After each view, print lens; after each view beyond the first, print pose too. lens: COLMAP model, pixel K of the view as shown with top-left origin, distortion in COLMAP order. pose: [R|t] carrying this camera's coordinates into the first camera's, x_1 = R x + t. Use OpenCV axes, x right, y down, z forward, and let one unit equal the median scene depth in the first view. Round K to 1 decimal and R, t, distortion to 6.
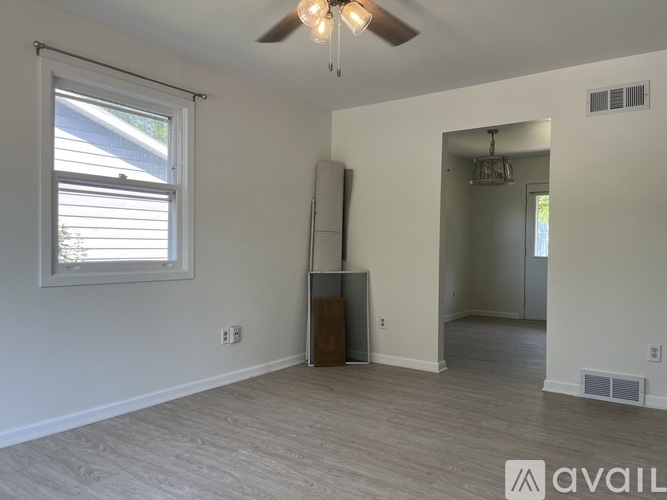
lens RADIAL K [[505.7, 0, 339.6], [0, 505.7, 250.2], [0, 0, 1]] dist [0.047460, -0.060893]
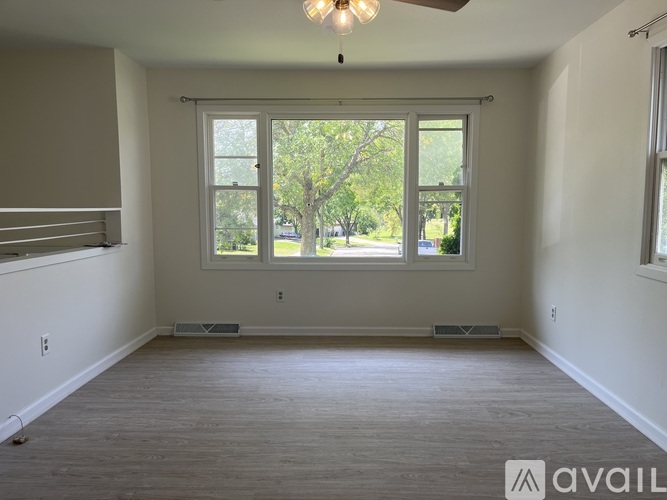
lens RADIAL K [[505.7, 0, 339.2], [0, 505.7, 249.5], [0, 0, 1]] dist [0.047460, -0.060893]
pose [[-0.821506, 0.040783, -0.568740, 0.480105], [-0.017848, 0.995111, 0.097137, -0.065823], [0.569921, 0.089949, -0.816761, 1.537753]]
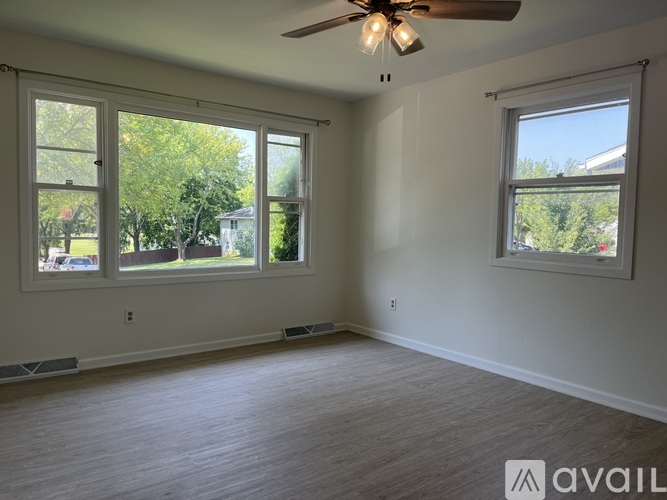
lens RADIAL K [[505.7, 0, 339.4], [0, 505.7, 248.8], [0, 0, 1]] dist [0.047460, -0.060893]
pose [[-0.281131, 0.035041, -0.959029, 0.910441], [-0.035572, 0.998266, 0.046902, -0.025570], [0.959010, 0.047301, -0.279397, 1.025208]]
